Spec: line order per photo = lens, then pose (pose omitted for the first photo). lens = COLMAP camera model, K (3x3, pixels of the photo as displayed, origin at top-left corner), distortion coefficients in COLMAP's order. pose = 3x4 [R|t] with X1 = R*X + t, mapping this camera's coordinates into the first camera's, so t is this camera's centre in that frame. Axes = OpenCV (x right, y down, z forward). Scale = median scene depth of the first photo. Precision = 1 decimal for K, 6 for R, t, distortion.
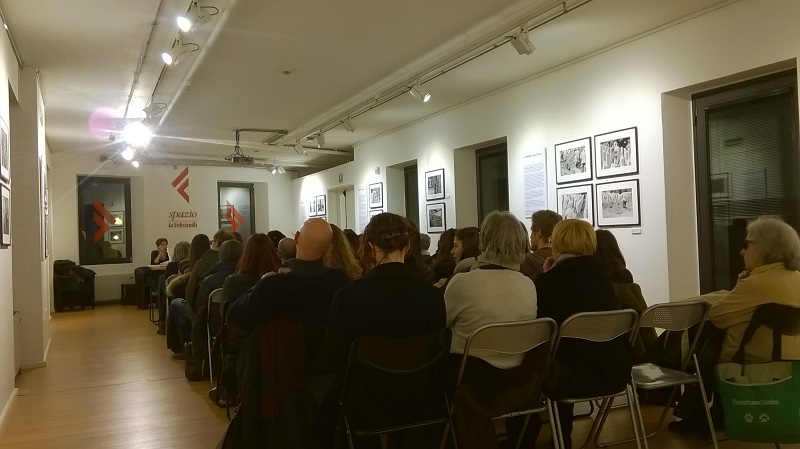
lens RADIAL K [[657.2, 0, 400.0], [0, 657.2, 224.5], [0, 0, 1]] dist [0.101389, -0.317755]
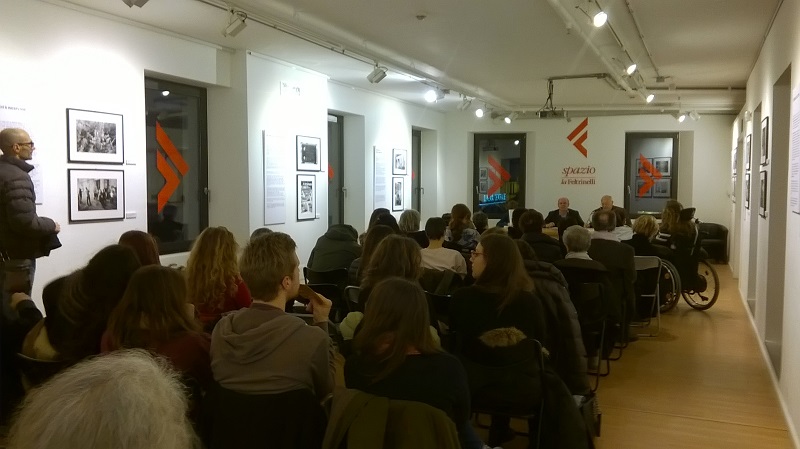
lens RADIAL K [[657.2, 0, 400.0], [0, 657.2, 224.5], [0, 0, 1]] dist [0.101389, -0.317755]
pose [[0.644757, 0.078157, -0.760382, 0.220279], [-0.009763, 0.995520, 0.094048, -0.024461], [0.764325, -0.053214, 0.642631, 0.211974]]
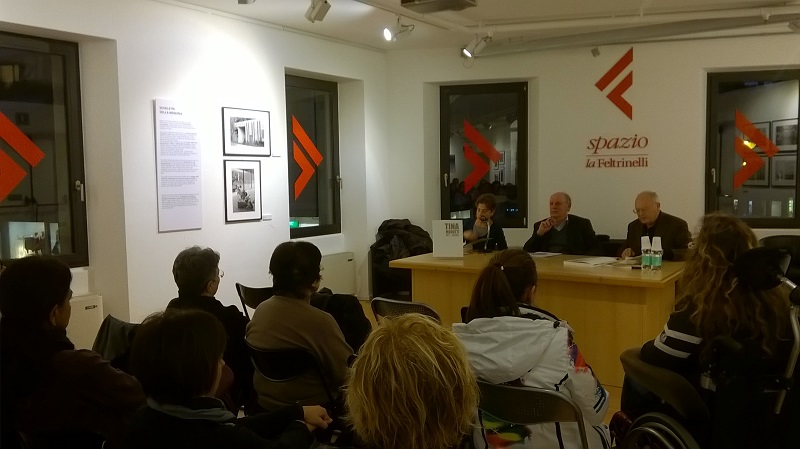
lens RADIAL K [[662.2, 0, 400.0], [0, 662.2, 224.5], [0, 0, 1]] dist [0.109189, -0.256545]
pose [[0.490486, 0.090580, -0.866729, 0.051613], [0.013973, 0.993638, 0.111751, -0.012391], [0.871337, -0.066923, 0.486100, 0.591169]]
